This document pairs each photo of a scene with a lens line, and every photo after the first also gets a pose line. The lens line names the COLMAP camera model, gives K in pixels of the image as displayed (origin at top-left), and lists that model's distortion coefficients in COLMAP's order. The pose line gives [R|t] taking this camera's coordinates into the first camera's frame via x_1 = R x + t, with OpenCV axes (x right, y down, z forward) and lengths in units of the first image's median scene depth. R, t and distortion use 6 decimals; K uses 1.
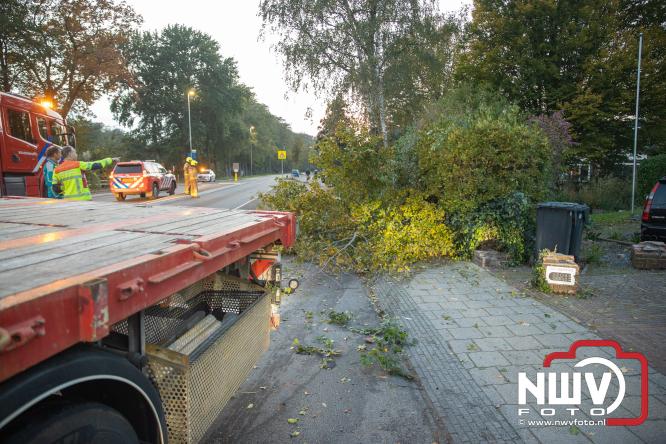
lens RADIAL K [[463.4, 0, 334.1], [0, 463.4, 218.2], [0, 0, 1]] dist [-0.072381, 0.045442]
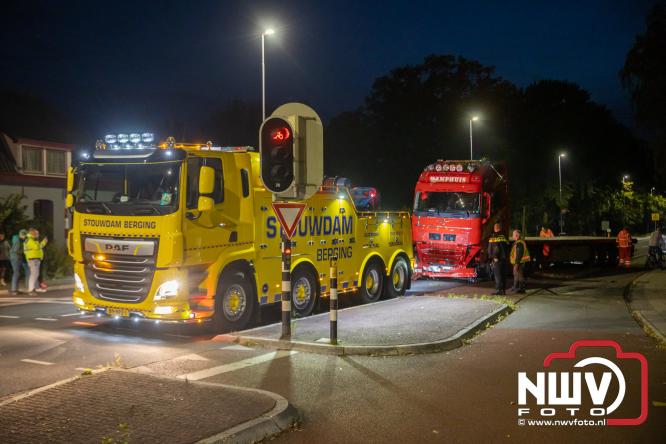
lens RADIAL K [[740.4, 0, 337.2], [0, 740.4, 236.8], [0, 0, 1]] dist [0.178967, 0.000000]
pose [[0.859399, -0.003802, -0.511291, 0.103966], [-0.043852, 0.995740, -0.081113, 0.059383], [0.509422, 0.092129, 0.855571, -0.595314]]
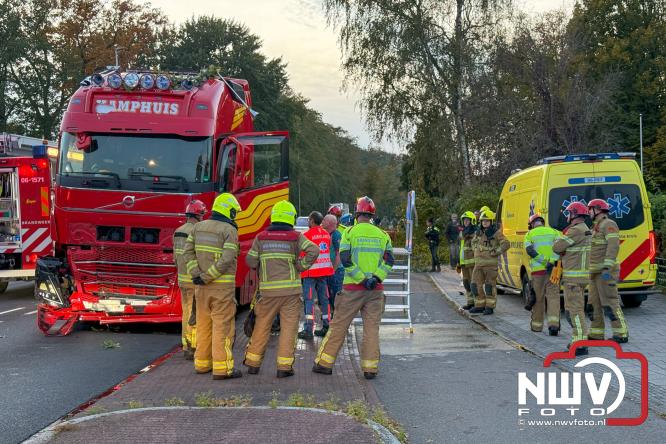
lens RADIAL K [[946.9, 0, 326.0], [0, 946.9, 241.7], [0, 0, 1]] dist [0.130408, 0.000000]
pose [[0.992671, -0.013824, -0.120056, 0.019960], [0.004386, 0.996903, -0.078520, 0.044014], [0.120769, 0.077418, 0.989657, -0.440415]]
